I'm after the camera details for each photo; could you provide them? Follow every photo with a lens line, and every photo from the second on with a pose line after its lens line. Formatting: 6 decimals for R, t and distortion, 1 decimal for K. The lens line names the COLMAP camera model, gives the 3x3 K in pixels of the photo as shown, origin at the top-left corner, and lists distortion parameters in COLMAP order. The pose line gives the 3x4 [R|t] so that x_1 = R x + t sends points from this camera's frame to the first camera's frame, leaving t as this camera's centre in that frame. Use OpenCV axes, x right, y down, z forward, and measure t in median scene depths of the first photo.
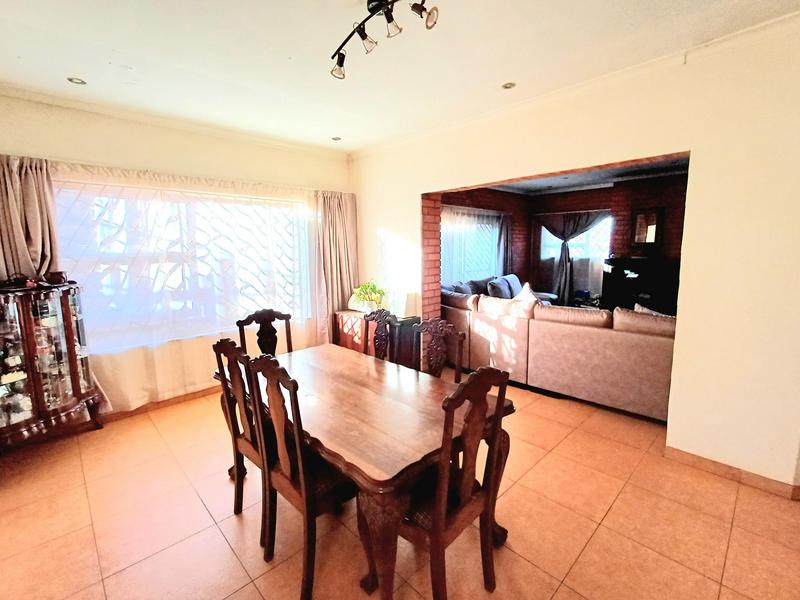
lens RADIAL K [[366.6, 0, 403.5], [0, 366.6, 297.5], [0, 0, 1]] dist [0.001692, -0.001425]
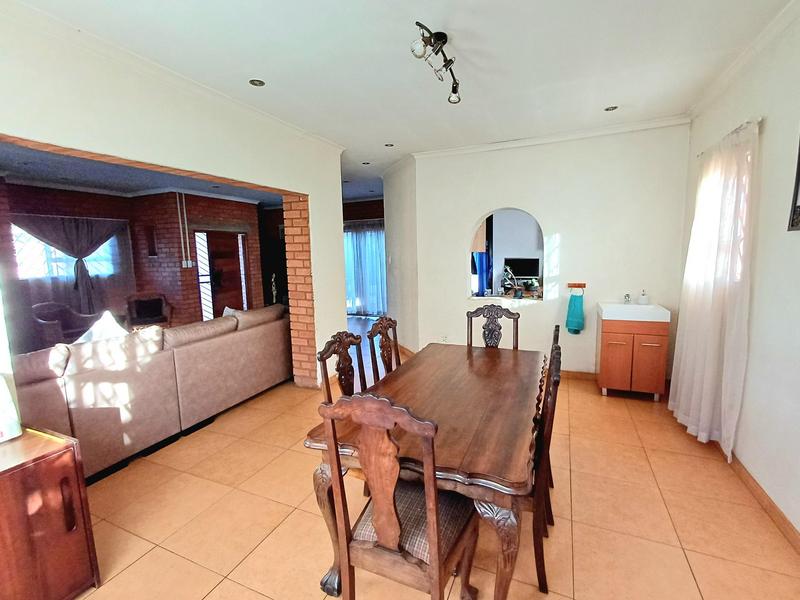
lens RADIAL K [[366.6, 0, 401.0], [0, 366.6, 296.6], [0, 0, 1]] dist [0.001692, -0.001425]
pose [[-0.388217, -0.083822, 0.917748, -0.704659], [0.151746, 0.976447, 0.153374, -0.121031], [-0.908989, 0.198807, -0.366354, 1.037833]]
